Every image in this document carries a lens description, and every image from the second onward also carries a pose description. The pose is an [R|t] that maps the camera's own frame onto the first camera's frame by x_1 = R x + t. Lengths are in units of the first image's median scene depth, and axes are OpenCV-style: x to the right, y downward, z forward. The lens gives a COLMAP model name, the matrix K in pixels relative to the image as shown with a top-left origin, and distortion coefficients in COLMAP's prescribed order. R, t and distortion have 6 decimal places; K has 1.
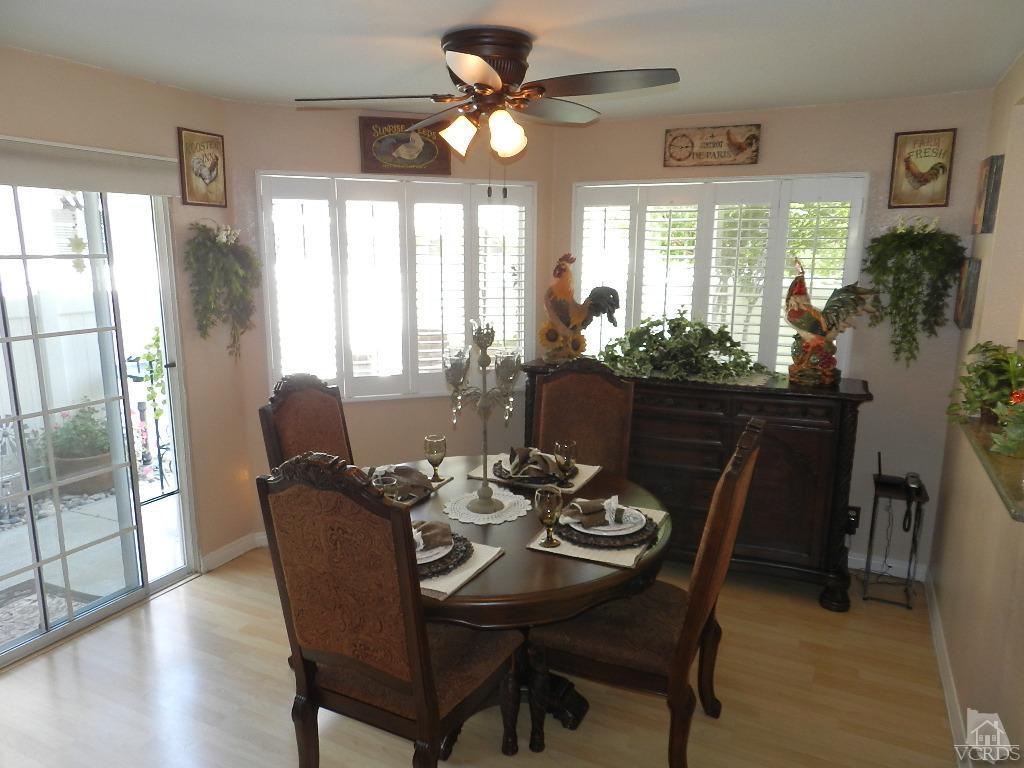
lens RADIAL K [[697.7, 0, 509.3], [0, 697.7, 386.8], [0, 0, 1]] dist [0.017116, 0.000817]
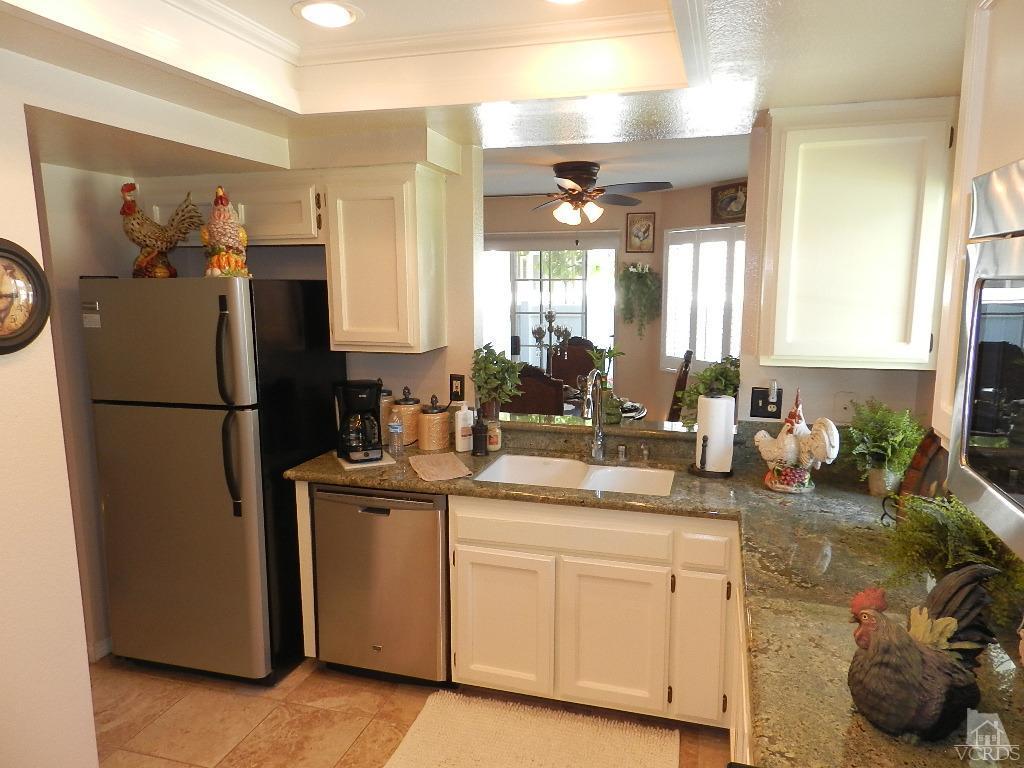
lens RADIAL K [[697.7, 0, 509.3], [0, 697.7, 386.8], [0, 0, 1]] dist [0.017116, 0.000817]
pose [[0.163956, 0.143605, -0.975959, 1.290175], [-0.194589, 0.974616, 0.110718, -0.050900], [0.967085, 0.171758, 0.187738, 0.377084]]
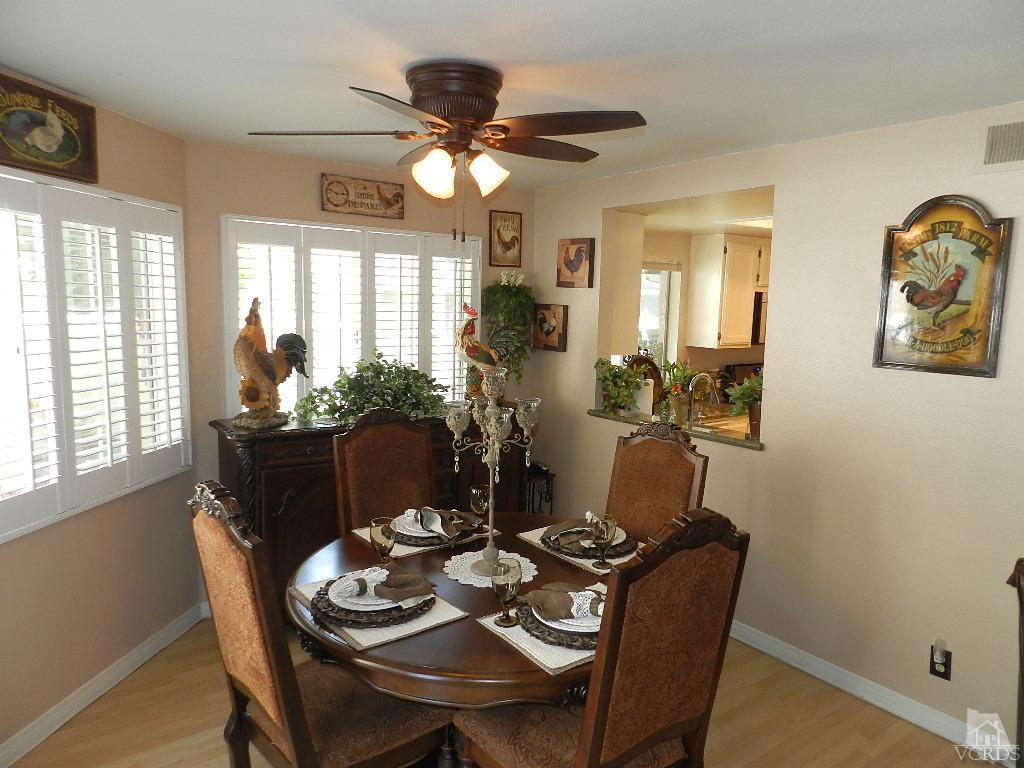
lens RADIAL K [[697.7, 0, 509.3], [0, 697.7, 386.8], [0, 0, 1]] dist [0.017116, 0.000817]
pose [[0.450044, -0.107918, 0.886461, -0.594642], [0.156703, 0.986812, 0.040579, -0.073575], [-0.879150, 0.120649, 0.461020, 0.371584]]
